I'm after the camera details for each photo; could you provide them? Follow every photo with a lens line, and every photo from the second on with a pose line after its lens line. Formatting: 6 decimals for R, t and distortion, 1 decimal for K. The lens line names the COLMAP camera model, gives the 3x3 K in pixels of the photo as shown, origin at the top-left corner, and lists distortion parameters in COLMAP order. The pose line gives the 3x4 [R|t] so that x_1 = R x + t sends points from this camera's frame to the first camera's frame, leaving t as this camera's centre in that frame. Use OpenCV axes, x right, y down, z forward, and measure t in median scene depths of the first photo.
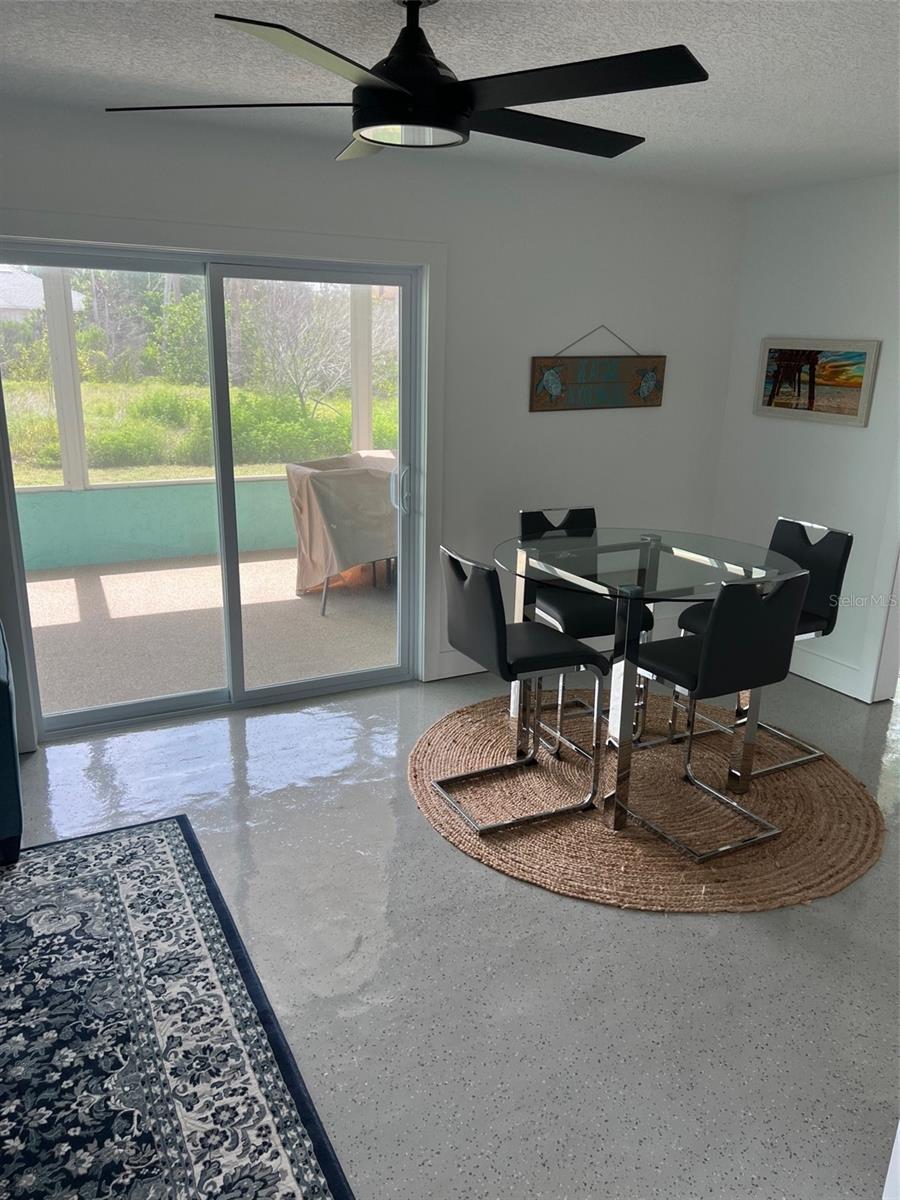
lens RADIAL K [[881.7, 0, 447.7], [0, 881.7, 614.7], [0, 0, 1]] dist [0.064168, -0.081980]
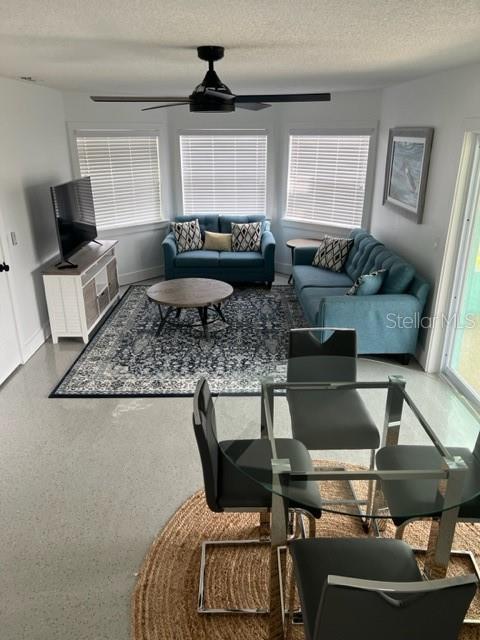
lens RADIAL K [[470.5, 0, 247.3], [0, 470.5, 319.4], [0, 0, 1]] dist [0.136462, -0.298406]
pose [[-0.448221, 0.304207, -0.840569, 0.757074], [-0.272873, 0.848873, 0.452719, -0.411418], [0.851257, 0.432287, -0.297473, 1.058394]]
